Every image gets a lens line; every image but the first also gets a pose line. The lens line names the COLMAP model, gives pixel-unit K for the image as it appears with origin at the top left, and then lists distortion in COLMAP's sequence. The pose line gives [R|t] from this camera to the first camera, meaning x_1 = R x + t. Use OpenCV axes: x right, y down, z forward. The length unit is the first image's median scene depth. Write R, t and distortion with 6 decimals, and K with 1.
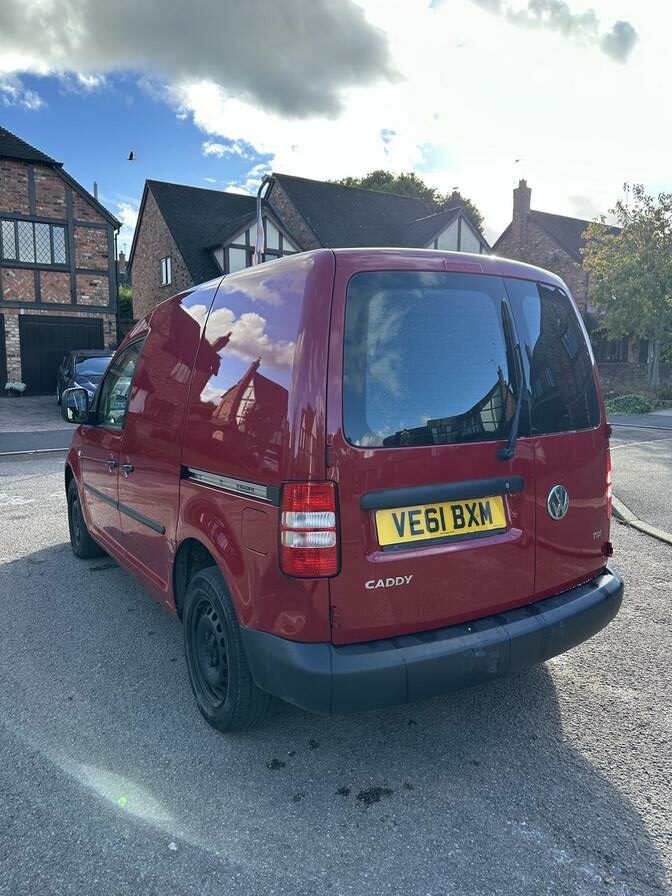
lens RADIAL K [[638.0, 0, 336.0], [0, 638.0, 448.0], [0, 0, 1]] dist [0.008947, -0.003433]
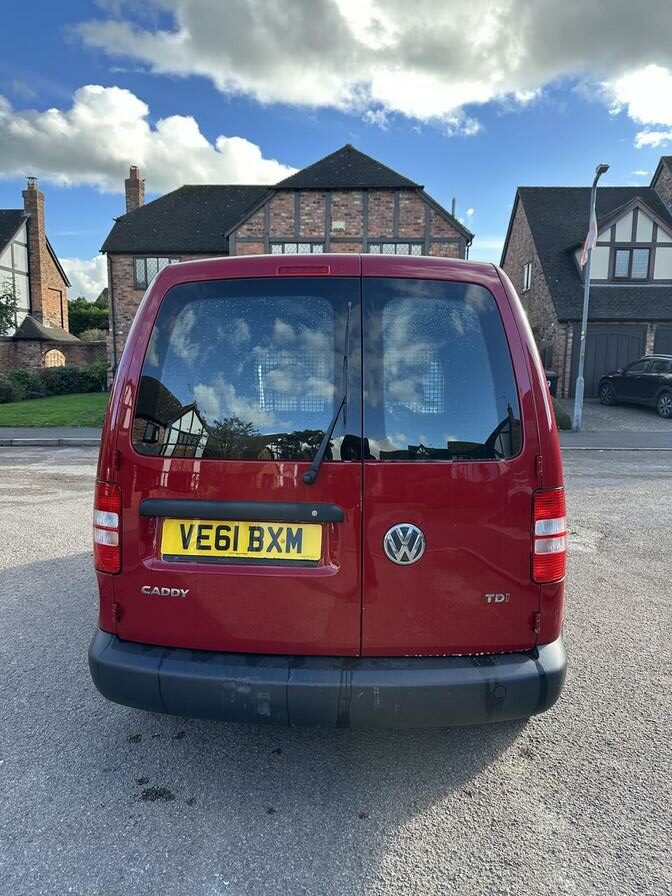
lens RADIAL K [[620.4, 0, 337.6], [0, 620.4, 467.3], [0, 0, 1]] dist [0.038327, -0.051020]
pose [[0.824950, 0.091446, -0.557759, 0.761308], [-0.077969, 0.995802, 0.047944, -0.046884], [0.559802, 0.003937, 0.828617, 0.311839]]
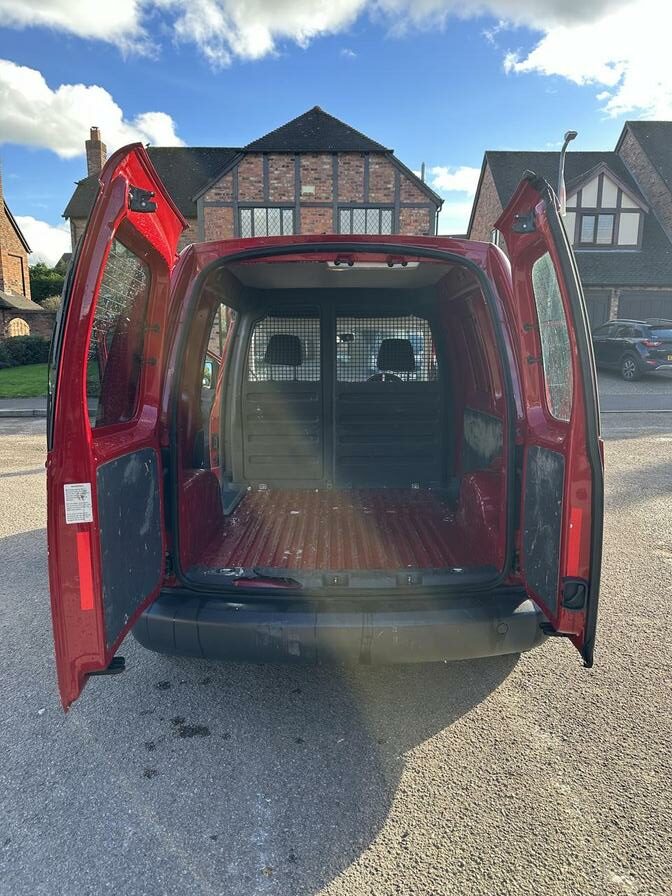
lens RADIAL K [[617.4, 0, 337.1], [0, 617.4, 463.7], [0, 0, 1]] dist [0.036998, -0.053247]
pose [[0.852317, 0.102544, -0.512874, 0.744831], [-0.064157, 0.993685, 0.092059, -0.042838], [0.519075, -0.045559, 0.853514, 0.203613]]
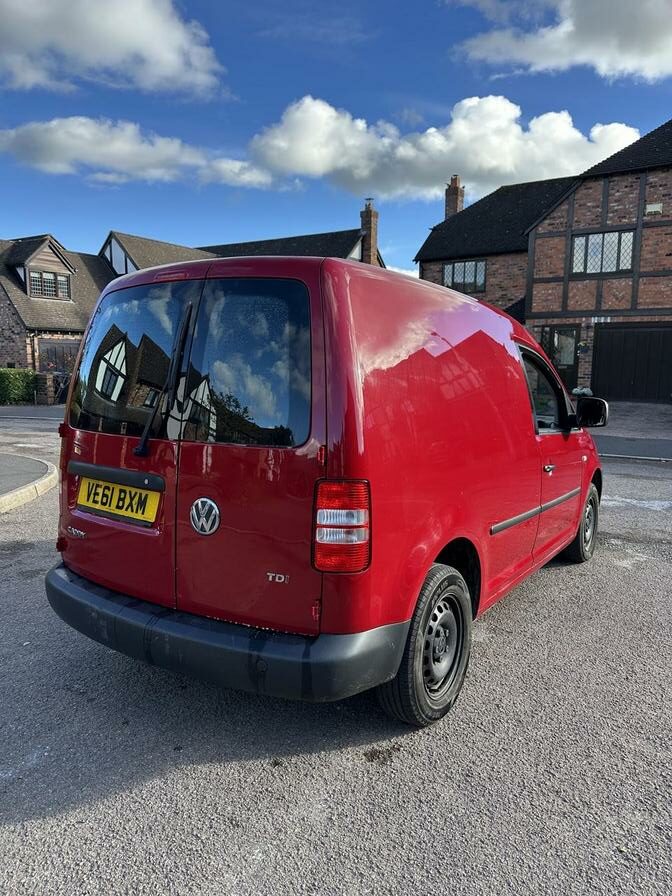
lens RADIAL K [[620.4, 0, 337.6], [0, 620.4, 467.3], [0, 0, 1]] dist [0.038327, -0.051020]
pose [[0.437882, 0.143910, -0.887440, 1.301686], [-0.124976, 0.987265, 0.098432, -0.103069], [0.890303, 0.067807, 0.450291, 0.817728]]
